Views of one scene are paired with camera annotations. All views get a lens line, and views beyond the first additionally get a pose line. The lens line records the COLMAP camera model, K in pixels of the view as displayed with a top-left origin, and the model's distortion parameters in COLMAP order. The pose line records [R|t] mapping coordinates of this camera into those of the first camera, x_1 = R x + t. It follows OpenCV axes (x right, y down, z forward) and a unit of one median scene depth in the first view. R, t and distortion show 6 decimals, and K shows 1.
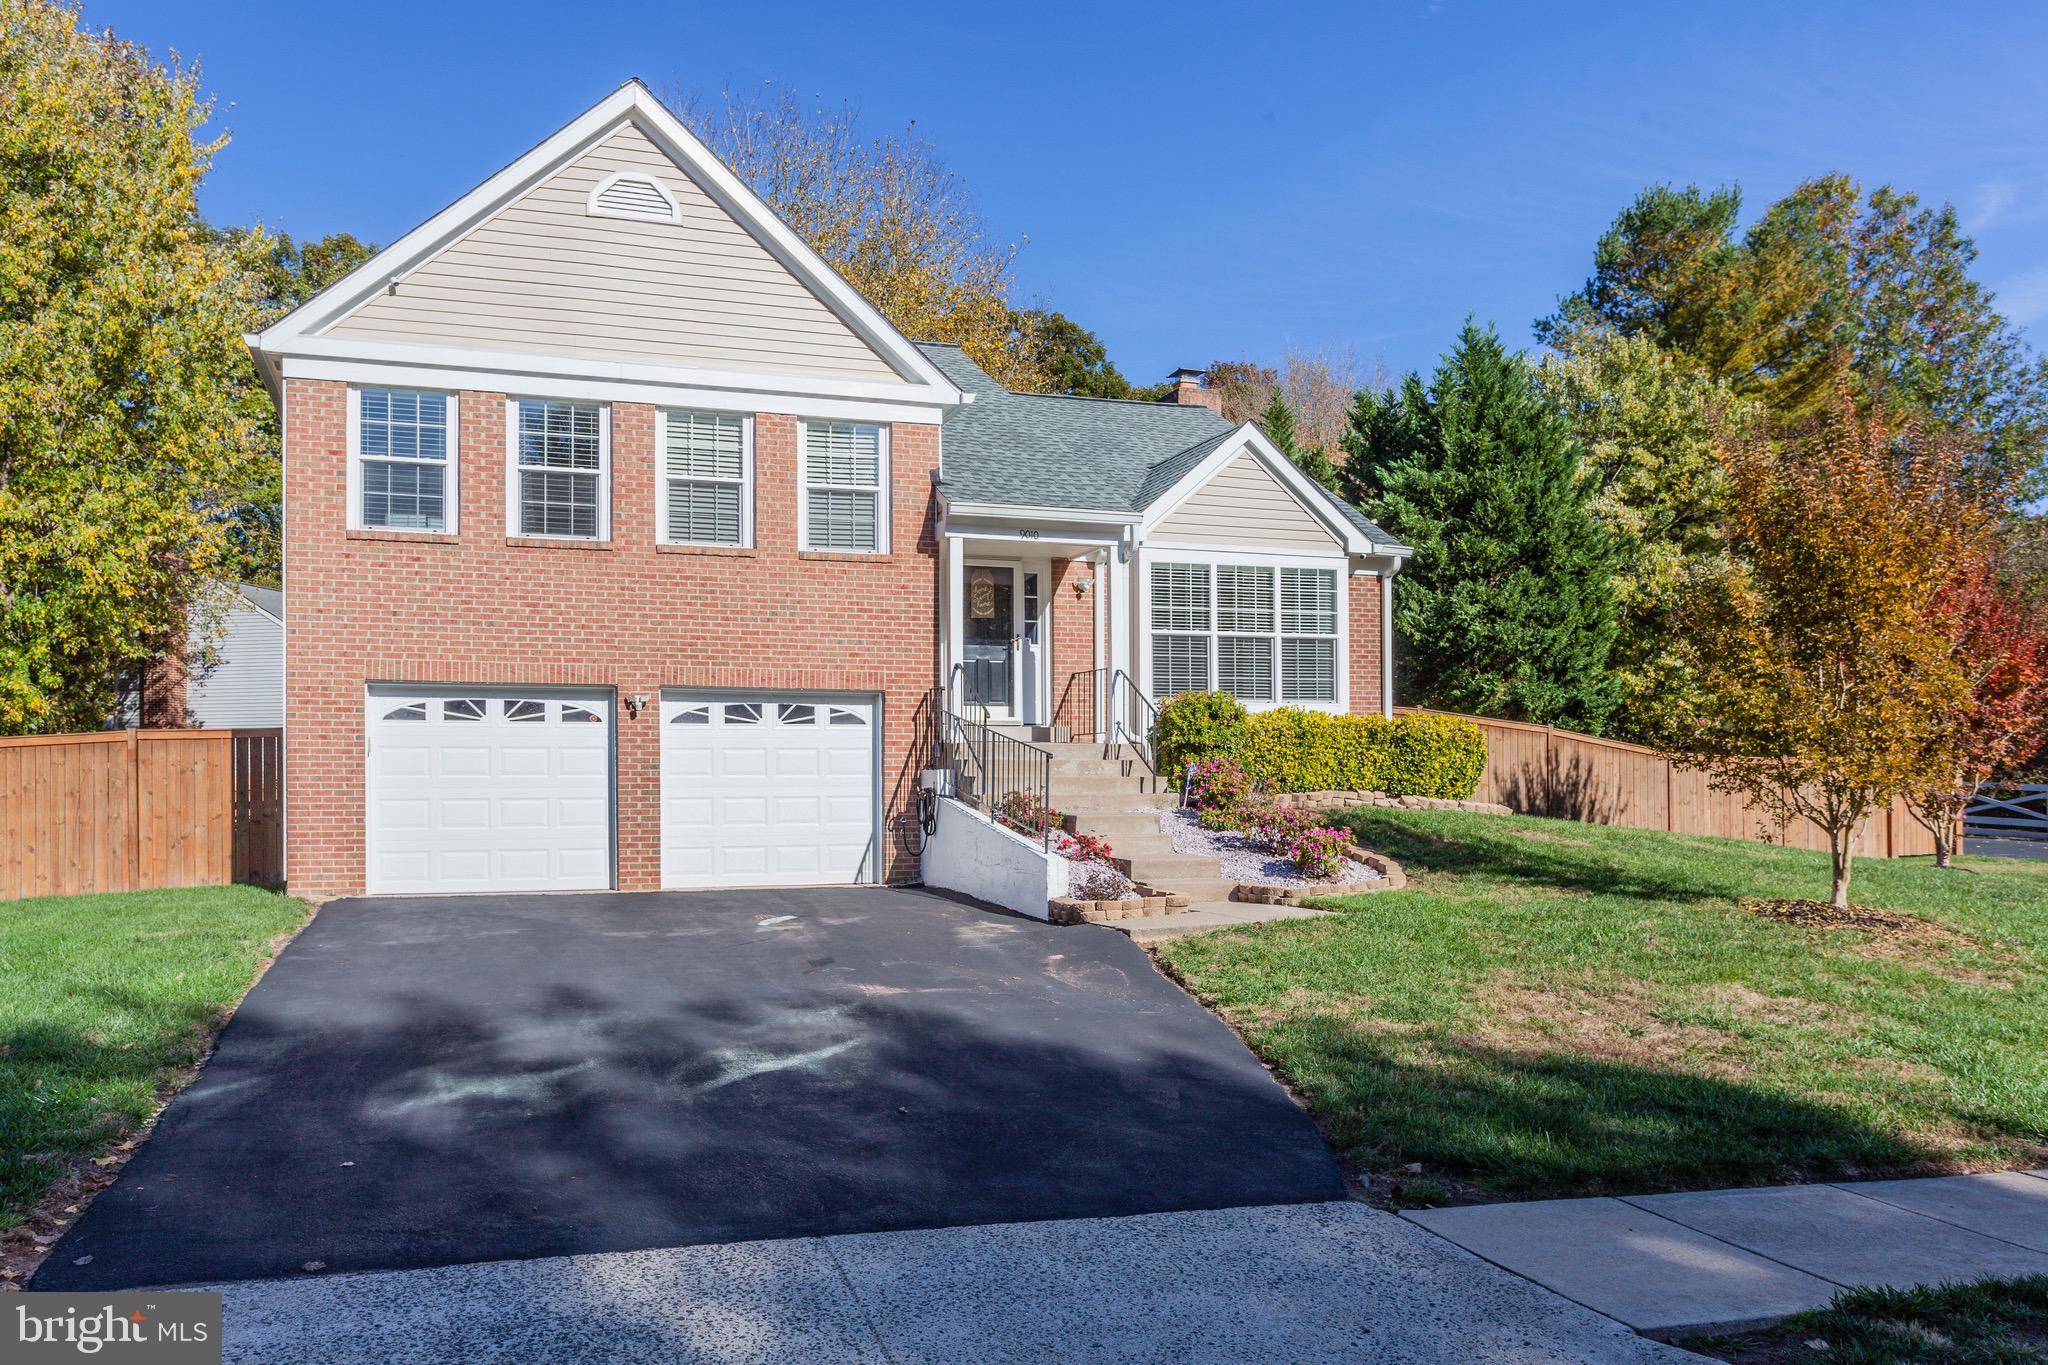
lens RADIAL K [[1594.1, 0, 970.8], [0, 1594.1, 801.2], [0, 0, 1]] dist [0.004109, 0.009844]
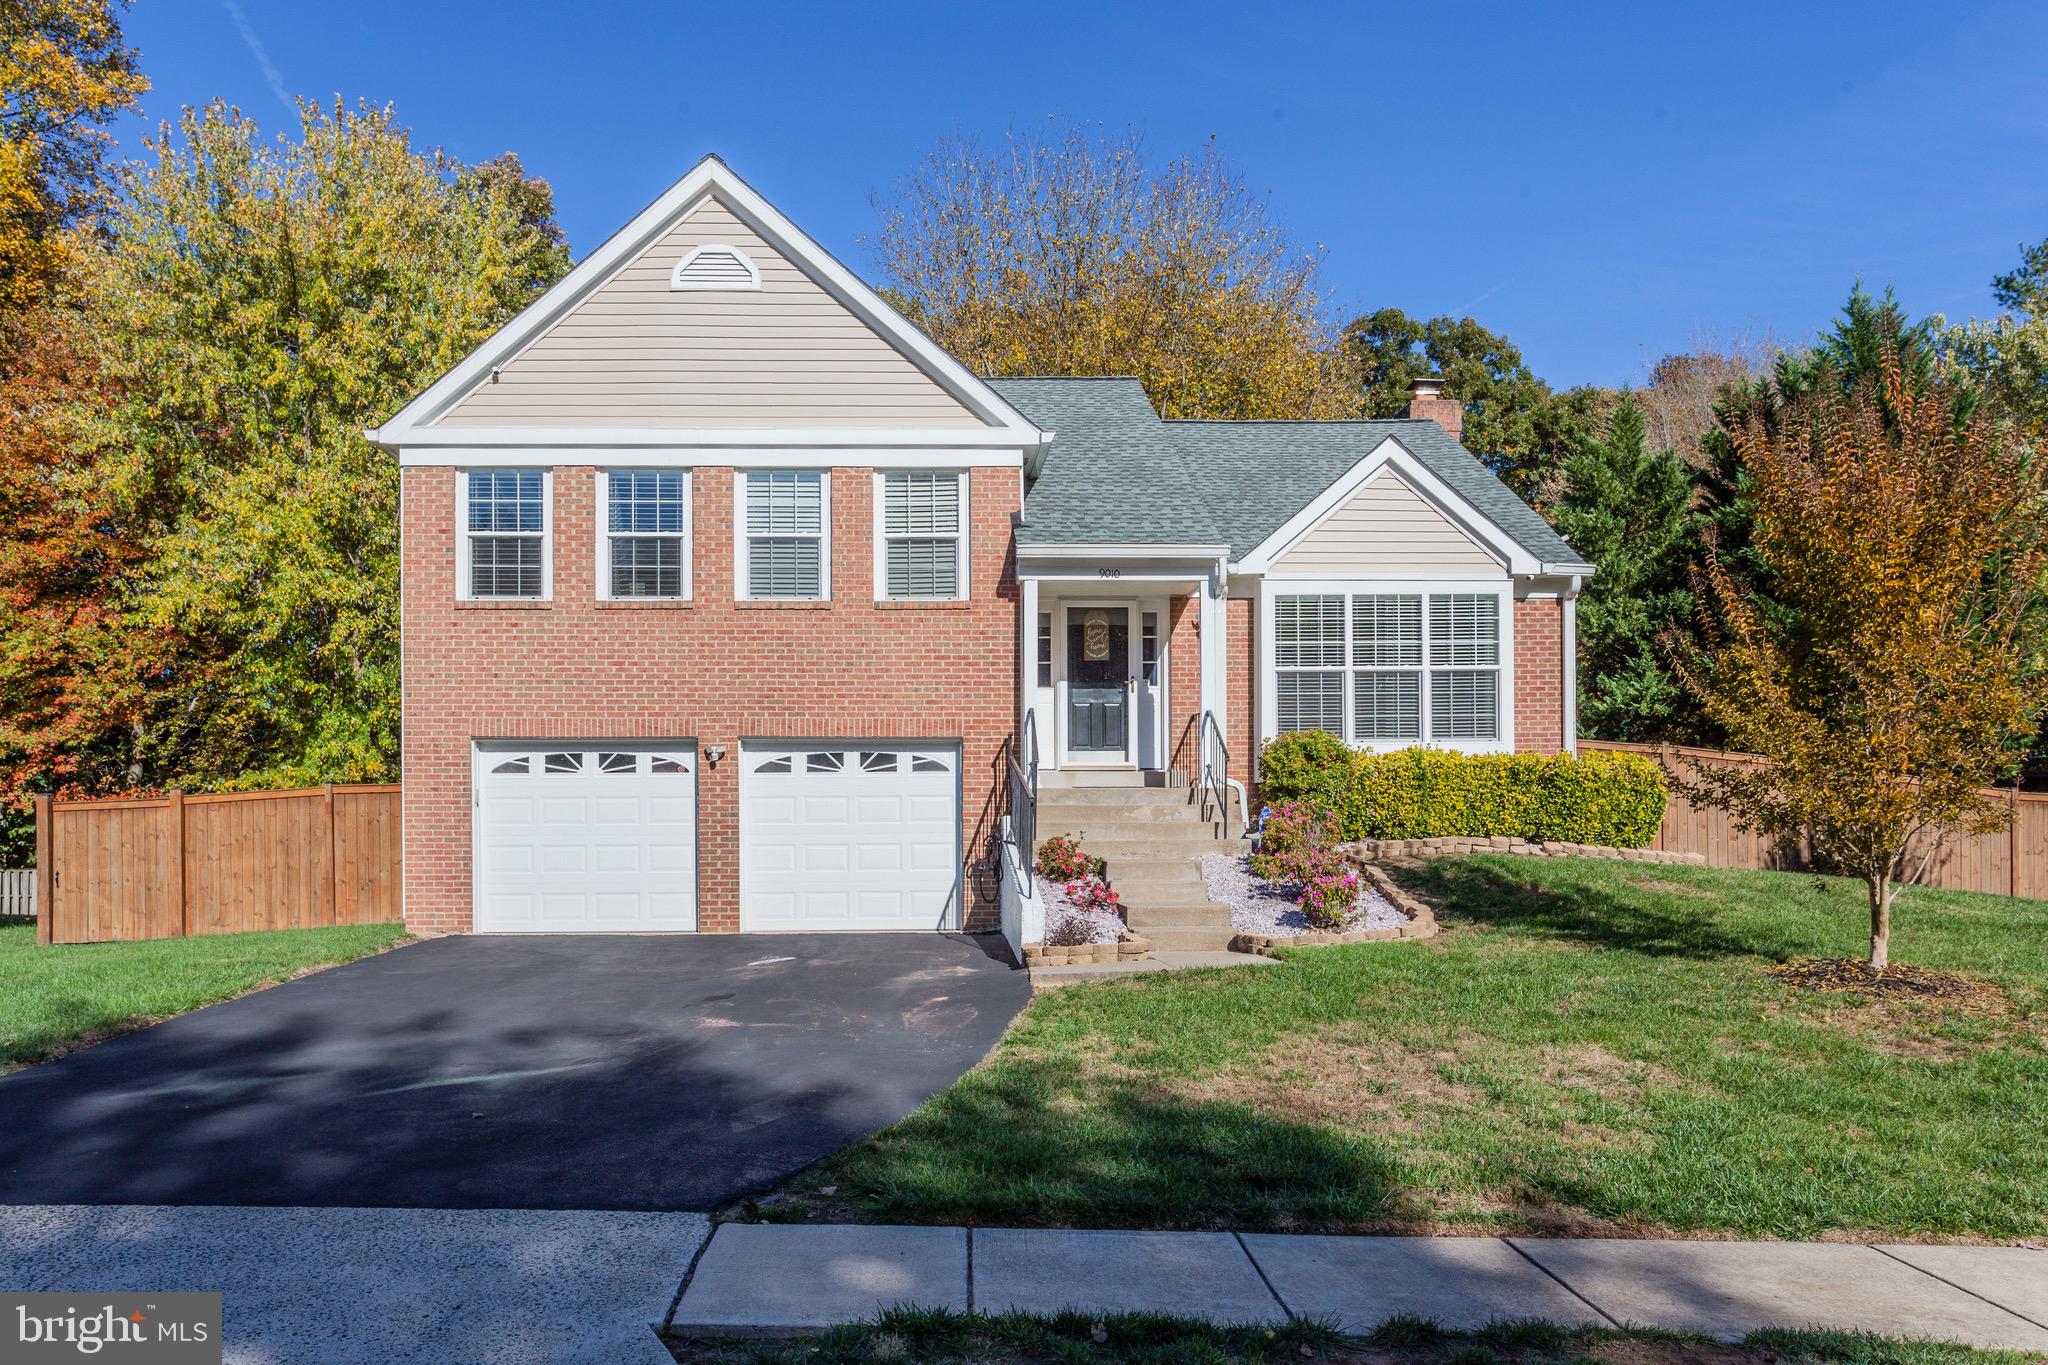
lens RADIAL K [[1673.6, 0, 994.5], [0, 1673.6, 886.0], [0, 0, 1]] dist [0.005412, -0.000634]
pose [[0.957015, 0.005633, -0.289984, 0.270041], [-0.000296, 0.999830, 0.018444, 0.004706], [0.290039, -0.017565, 0.956854, -0.001365]]
